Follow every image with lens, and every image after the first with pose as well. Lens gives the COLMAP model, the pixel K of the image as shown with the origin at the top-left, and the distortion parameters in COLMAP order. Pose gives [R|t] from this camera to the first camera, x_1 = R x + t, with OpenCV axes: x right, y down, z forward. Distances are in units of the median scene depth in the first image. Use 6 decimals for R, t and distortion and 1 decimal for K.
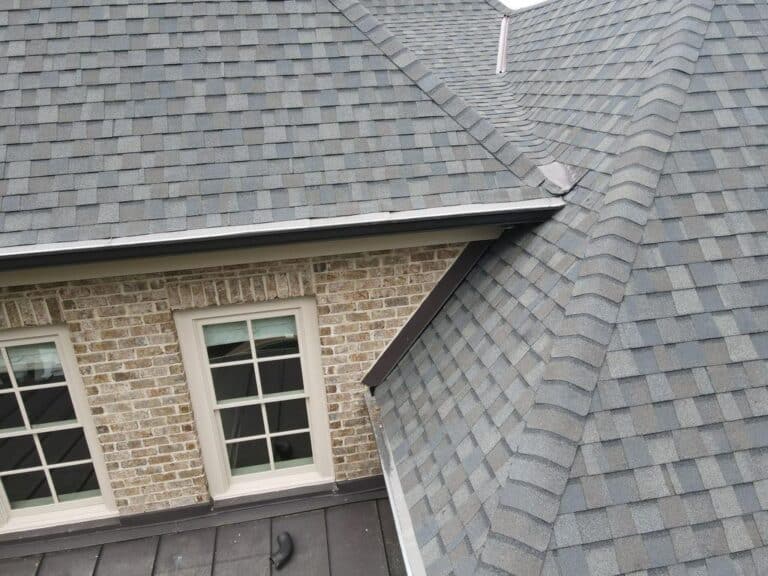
lens RADIAL K [[560.1, 0, 385.5], [0, 560.1, 289.6], [0, 0, 1]] dist [0.012462, 0.003395]
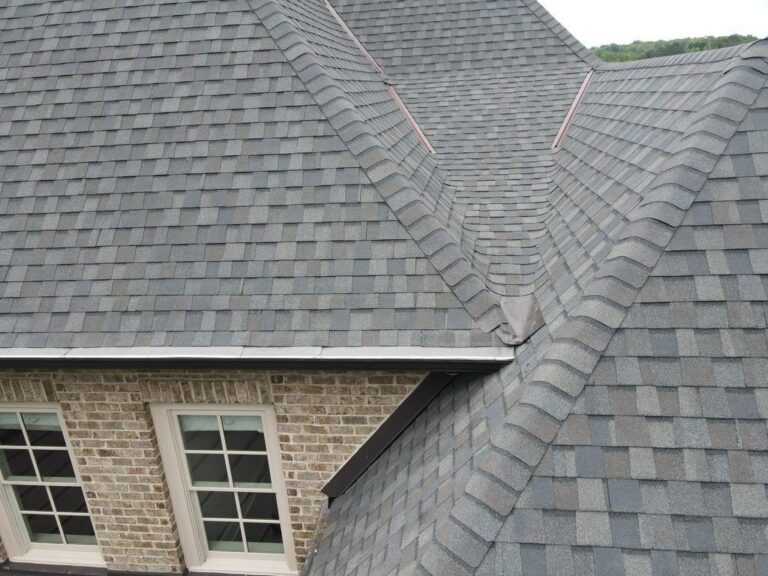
lens RADIAL K [[558.0, 0, 386.7], [0, 558.0, 290.3], [0, 0, 1]] dist [0.009514, 0.005526]
pose [[0.961113, 0.094007, -0.259663, 0.319755], [-0.091840, 0.995563, 0.020492, -0.239269], [0.260437, 0.004153, 0.965482, 0.090052]]
